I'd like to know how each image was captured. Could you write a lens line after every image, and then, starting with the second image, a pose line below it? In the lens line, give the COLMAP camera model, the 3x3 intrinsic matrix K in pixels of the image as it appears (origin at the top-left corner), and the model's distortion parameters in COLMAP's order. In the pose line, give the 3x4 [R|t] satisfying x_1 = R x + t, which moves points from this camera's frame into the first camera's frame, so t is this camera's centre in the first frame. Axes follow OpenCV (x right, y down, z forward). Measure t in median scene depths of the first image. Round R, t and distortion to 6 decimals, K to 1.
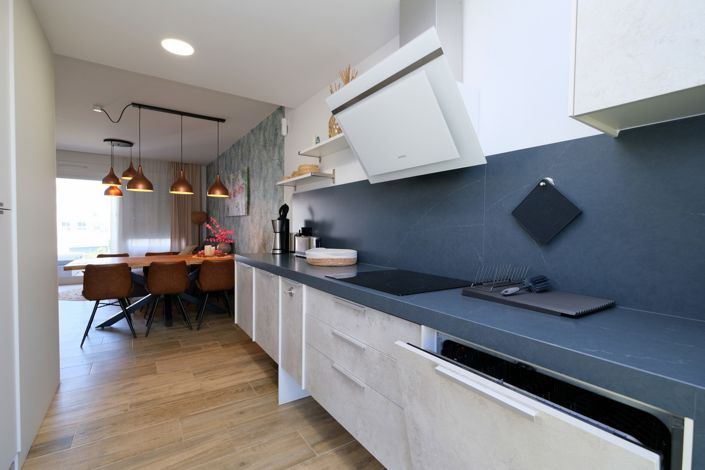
lens RADIAL K [[327.2, 0, 352.5], [0, 327.2, 235.0], [0, 0, 1]] dist [-0.000802, -0.000099]
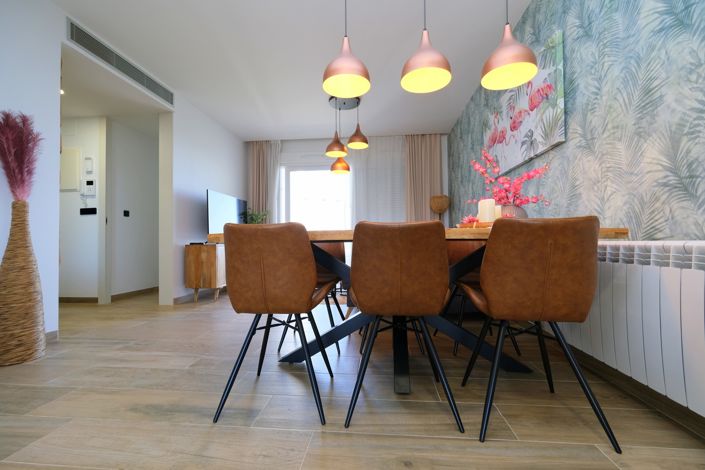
lens RADIAL K [[306.0, 0, 352.5], [0, 306.0, 235.0], [0, 0, 1]] dist [-0.000109, 0.000003]
pose [[0.776666, -0.030095, -0.629193, -0.335469], [0.000522, 0.998888, -0.047134, 0.091472], [0.629912, 0.036278, 0.775819, 0.605558]]
